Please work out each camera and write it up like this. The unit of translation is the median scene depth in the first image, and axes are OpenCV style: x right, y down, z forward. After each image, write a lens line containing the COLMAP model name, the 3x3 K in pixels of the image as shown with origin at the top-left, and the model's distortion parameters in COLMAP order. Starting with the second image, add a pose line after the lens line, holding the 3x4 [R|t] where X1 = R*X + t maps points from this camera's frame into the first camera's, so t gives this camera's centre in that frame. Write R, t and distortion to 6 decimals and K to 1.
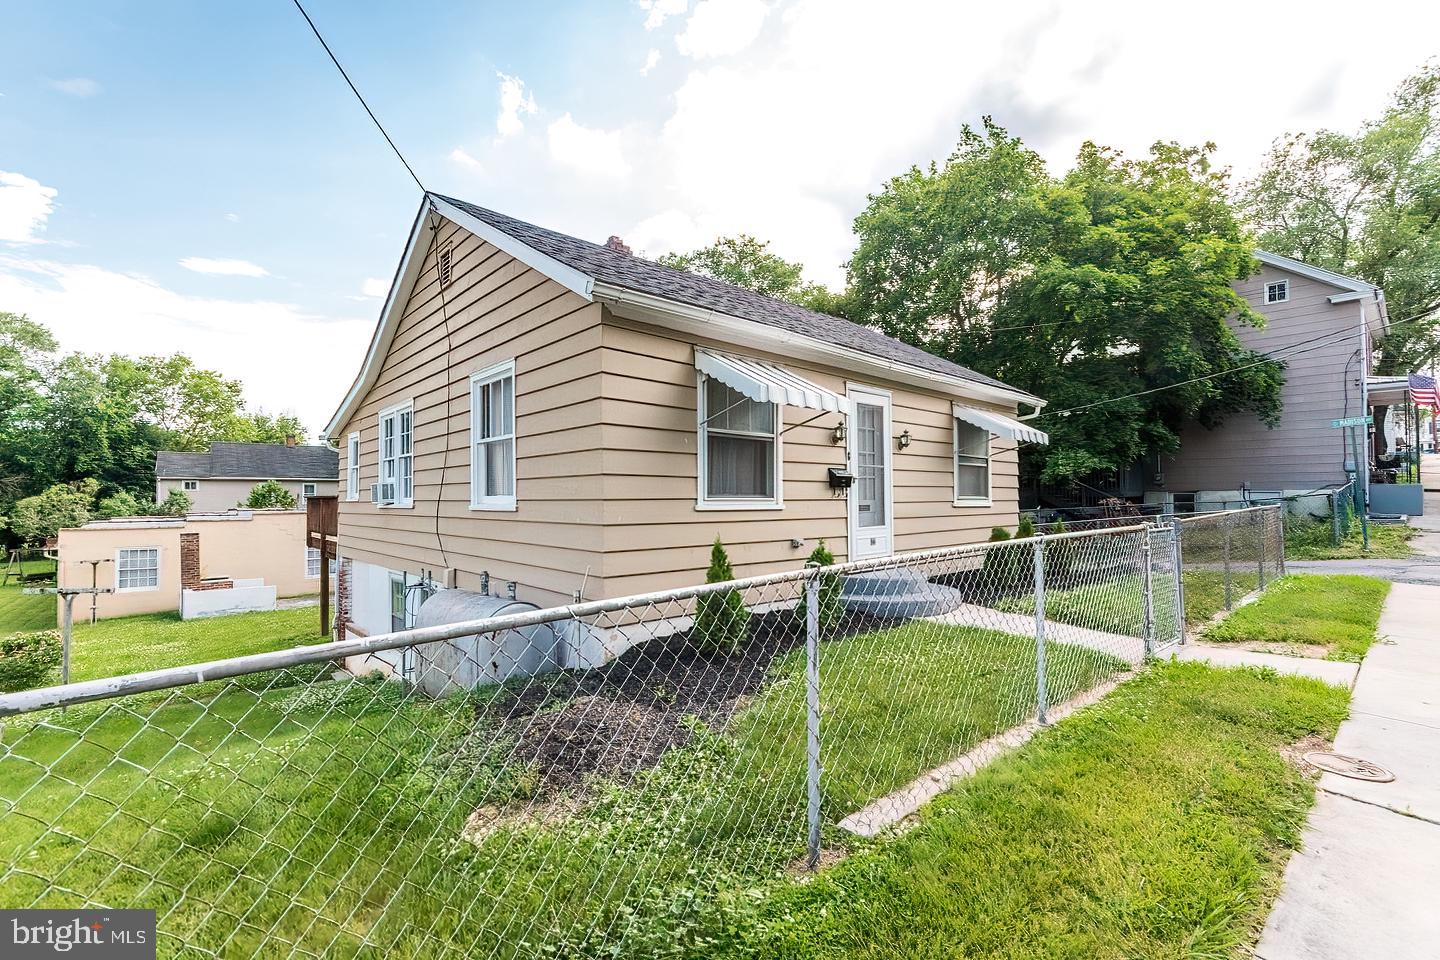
lens RADIAL K [[634.0, 0, 716.6], [0, 634.0, 488.0], [0, 0, 1]] dist [0.000496, -0.000161]
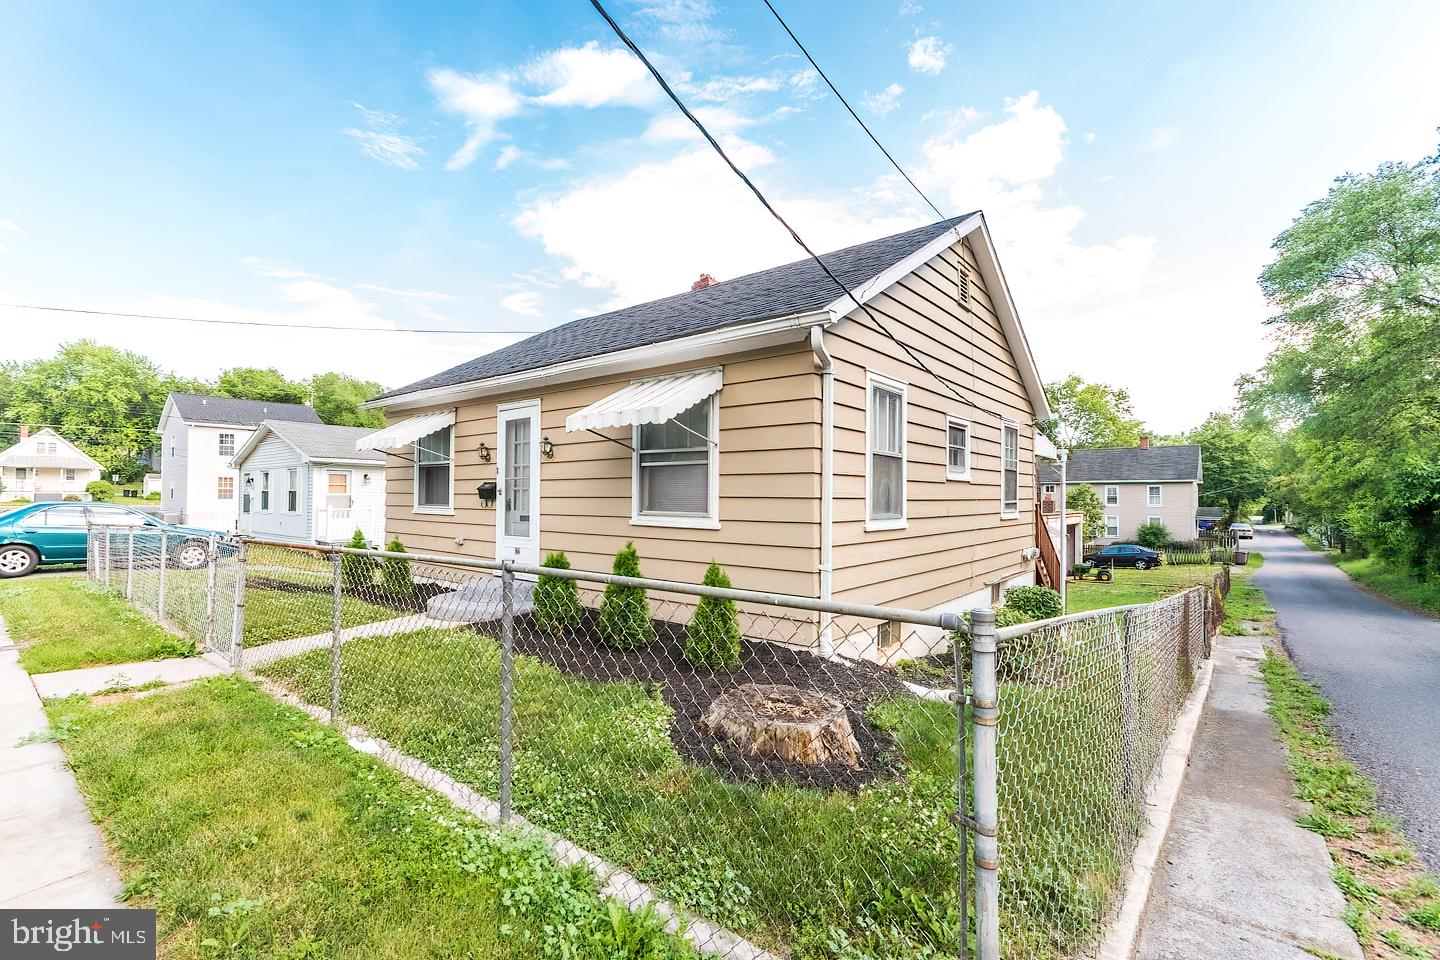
lens RADIAL K [[634.0, 0, 716.6], [0, 634.0, 488.0], [0, 0, 1]] dist [0.000496, -0.000161]
pose [[0.139615, -0.007257, -0.990179, 1.318717], [0.007551, 0.999952, -0.006264, -0.009362], [0.990177, -0.006602, 0.139663, 1.175330]]
